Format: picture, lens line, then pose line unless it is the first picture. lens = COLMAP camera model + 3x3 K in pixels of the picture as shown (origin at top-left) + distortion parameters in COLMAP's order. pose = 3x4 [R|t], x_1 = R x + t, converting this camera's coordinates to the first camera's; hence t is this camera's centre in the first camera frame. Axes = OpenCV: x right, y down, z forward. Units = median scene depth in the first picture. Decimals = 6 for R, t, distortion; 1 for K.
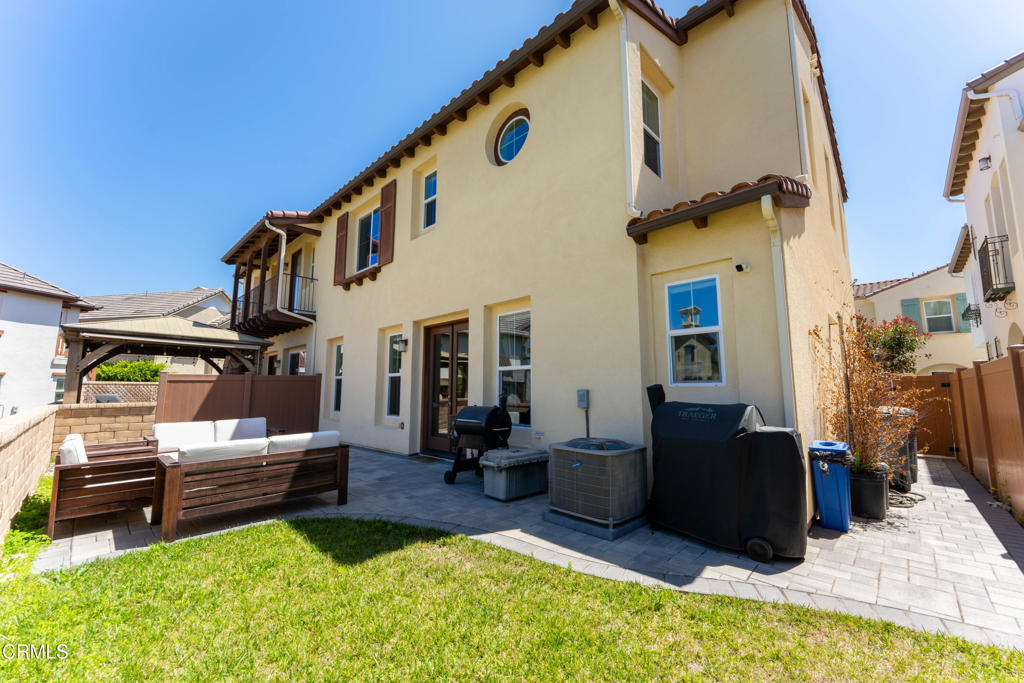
lens RADIAL K [[406.3, 0, 512.0], [0, 406.3, 341.5], [0, 0, 1]] dist [-0.001421, -0.000063]
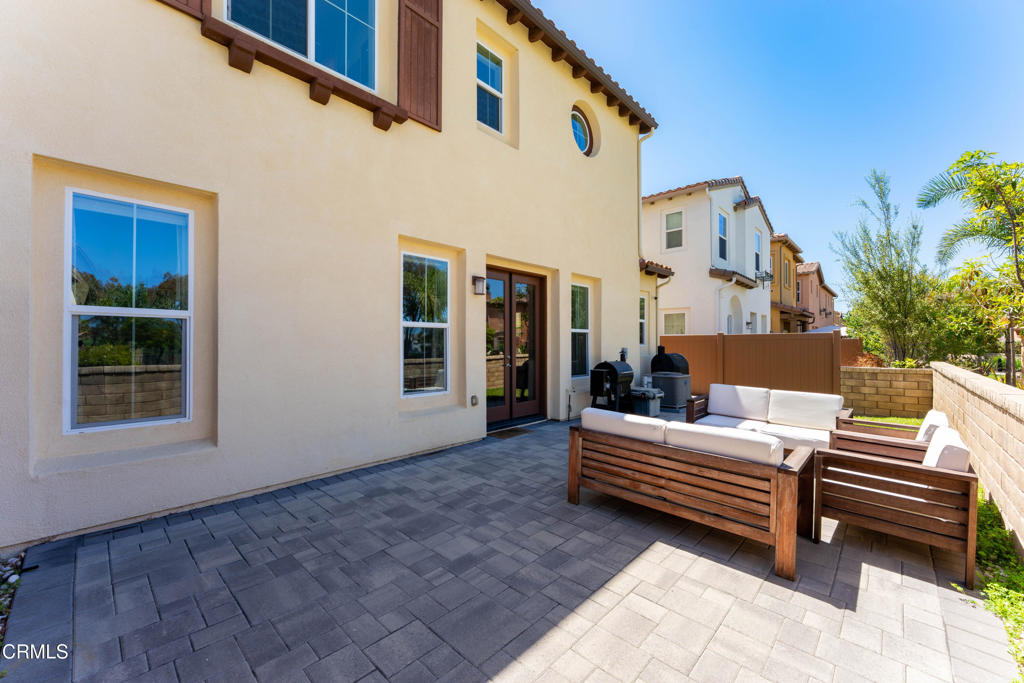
lens RADIAL K [[406.3, 0, 512.0], [0, 406.3, 341.5], [0, 0, 1]] dist [-0.001421, -0.000063]
pose [[-0.015030, 0.010370, 0.999833, -0.912693], [-0.110544, 0.993799, -0.011970, 0.103629], [-0.993758, -0.110705, -0.013790, 0.911170]]
